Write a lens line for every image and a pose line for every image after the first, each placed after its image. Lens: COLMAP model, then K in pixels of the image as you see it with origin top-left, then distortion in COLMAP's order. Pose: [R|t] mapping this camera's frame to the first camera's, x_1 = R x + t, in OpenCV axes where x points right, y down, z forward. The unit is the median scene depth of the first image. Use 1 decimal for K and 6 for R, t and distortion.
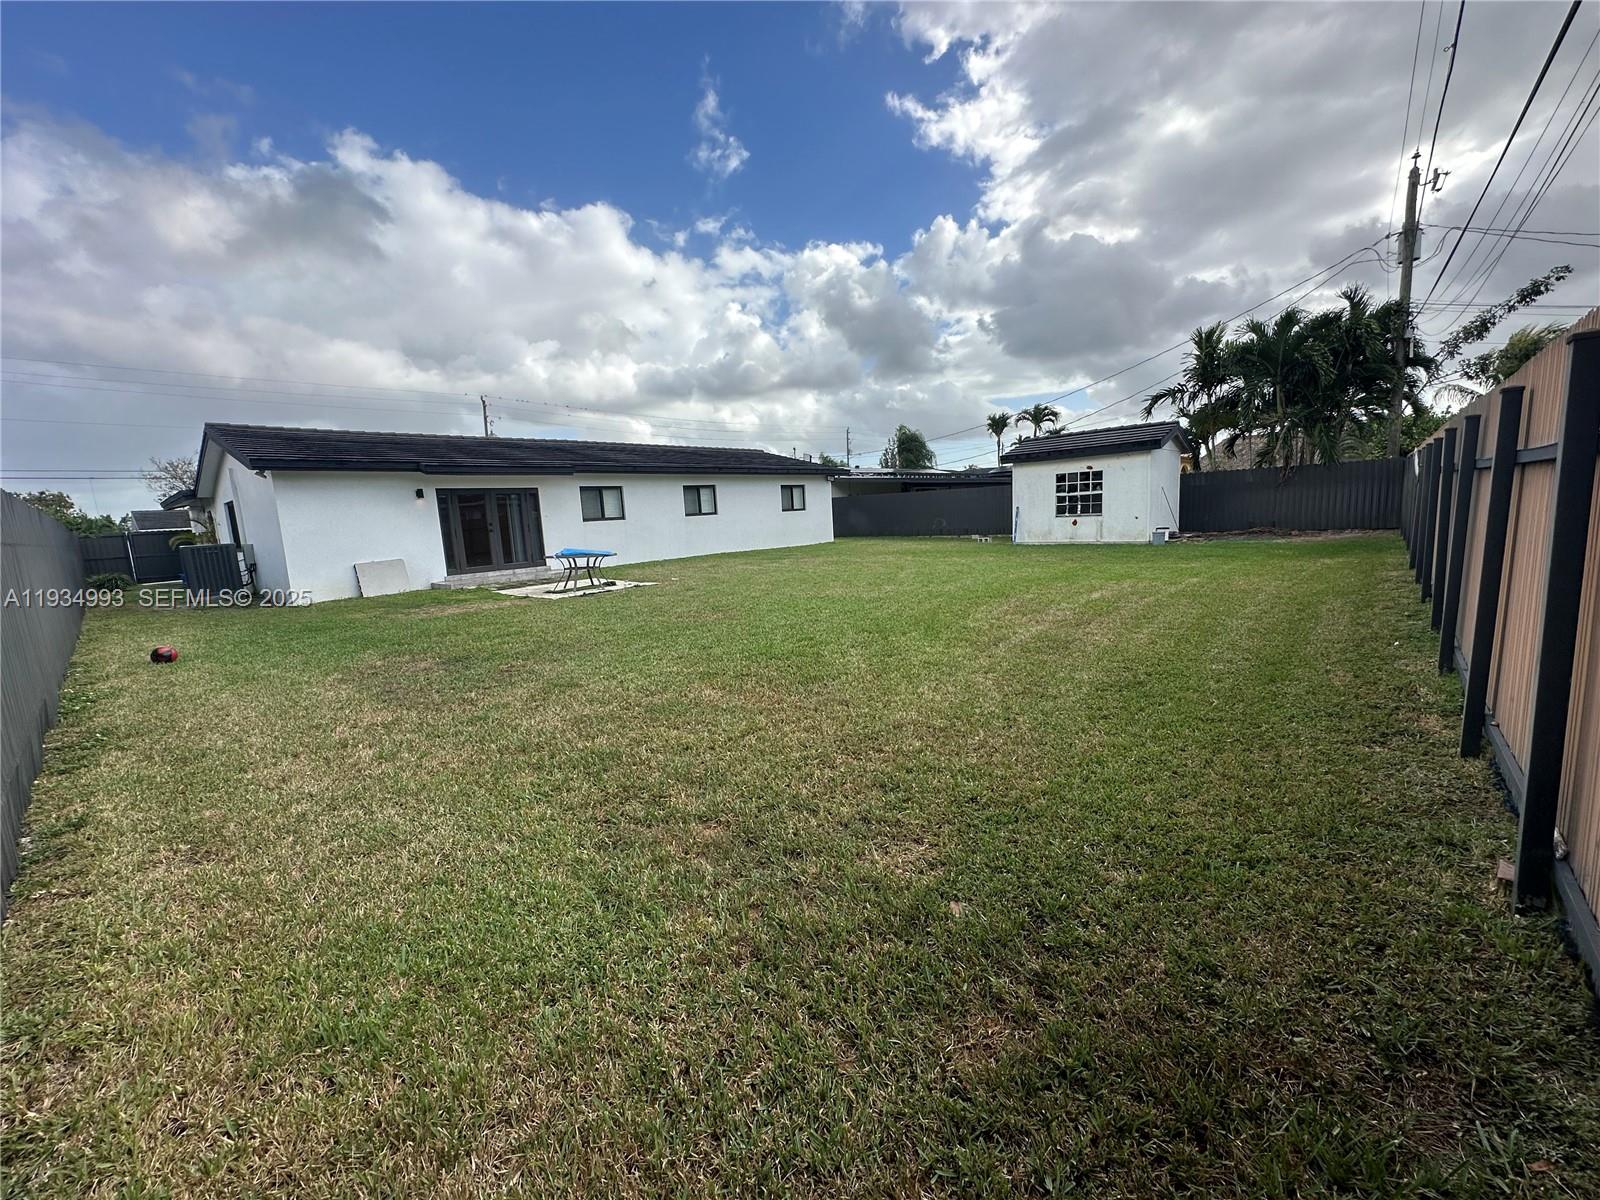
lens RADIAL K [[639.3, 0, 807.1], [0, 639.3, 604.2], [0, 0, 1]] dist [-0.001261, -0.000055]
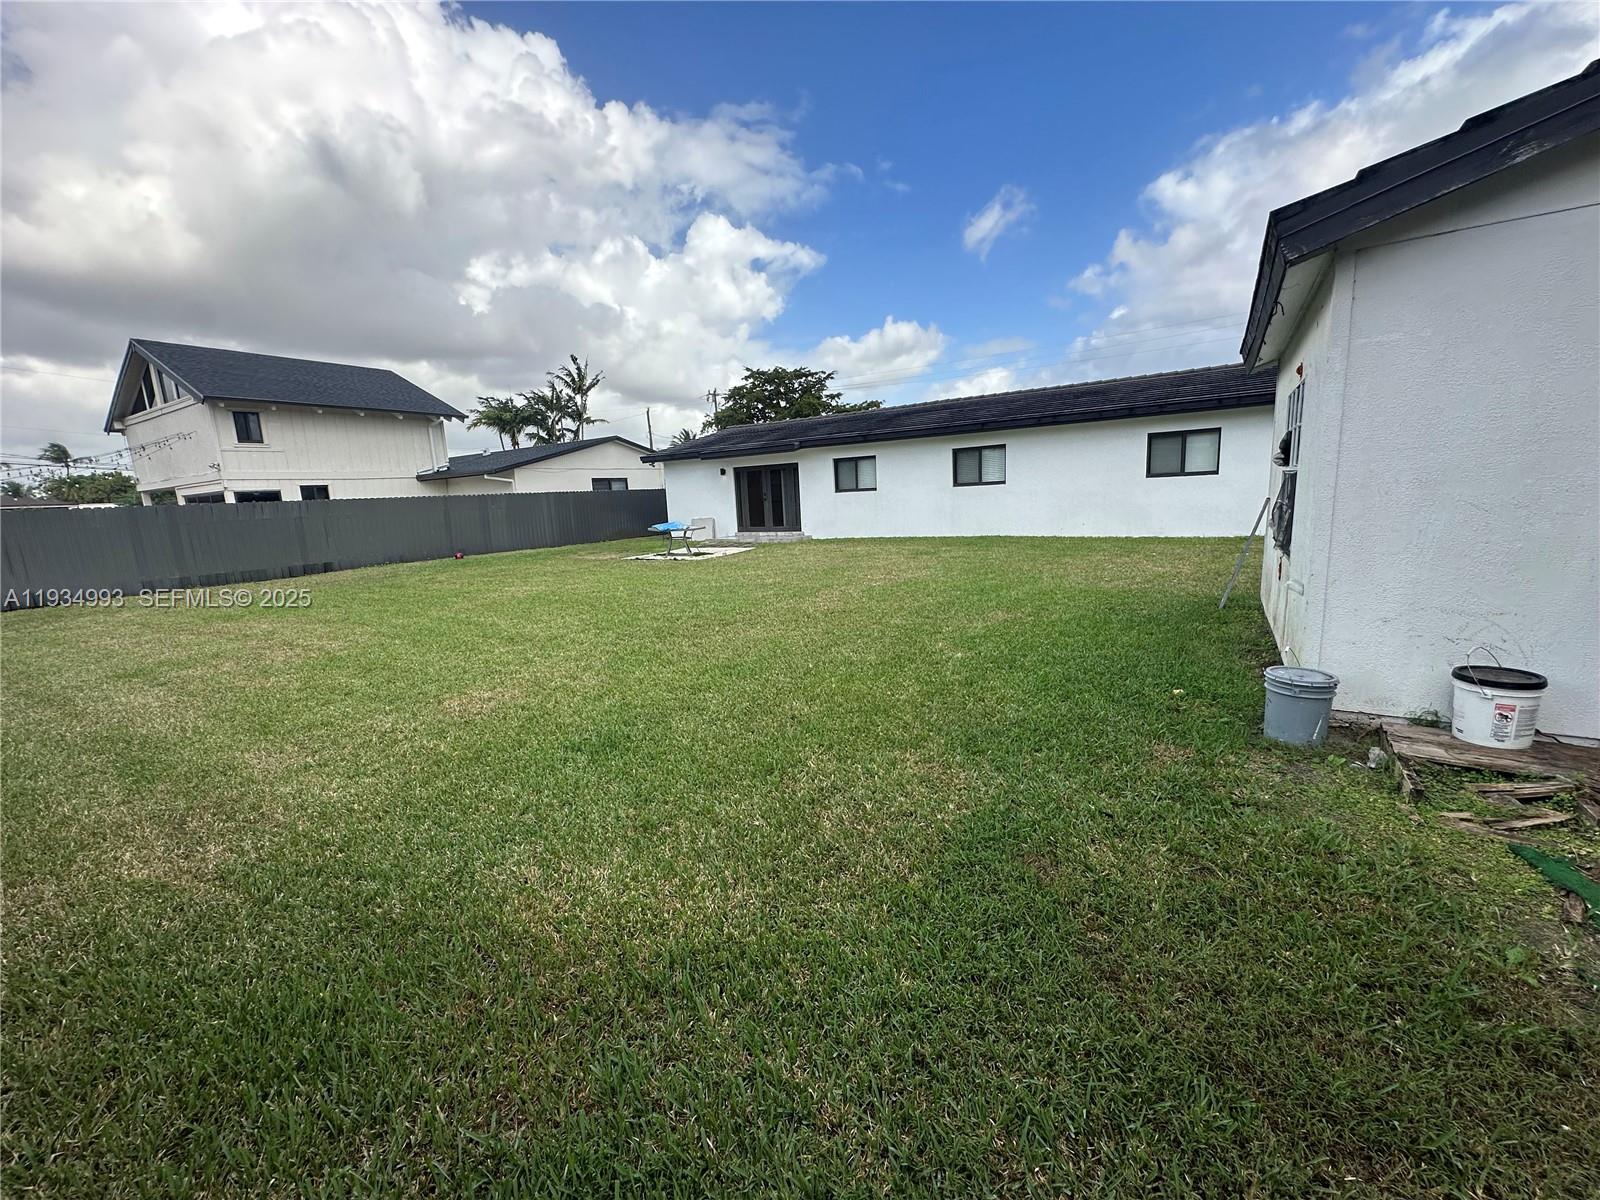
lens RADIAL K [[639.3, 0, 807.2], [0, 639.3, 596.2], [0, 0, 1]] dist [-0.001261, -0.000055]
pose [[0.146412, 0.200732, -0.968643, 0.692878], [-0.104847, 0.976829, 0.186581, -0.157395], [0.983652, 0.074242, 0.164065, 0.816339]]
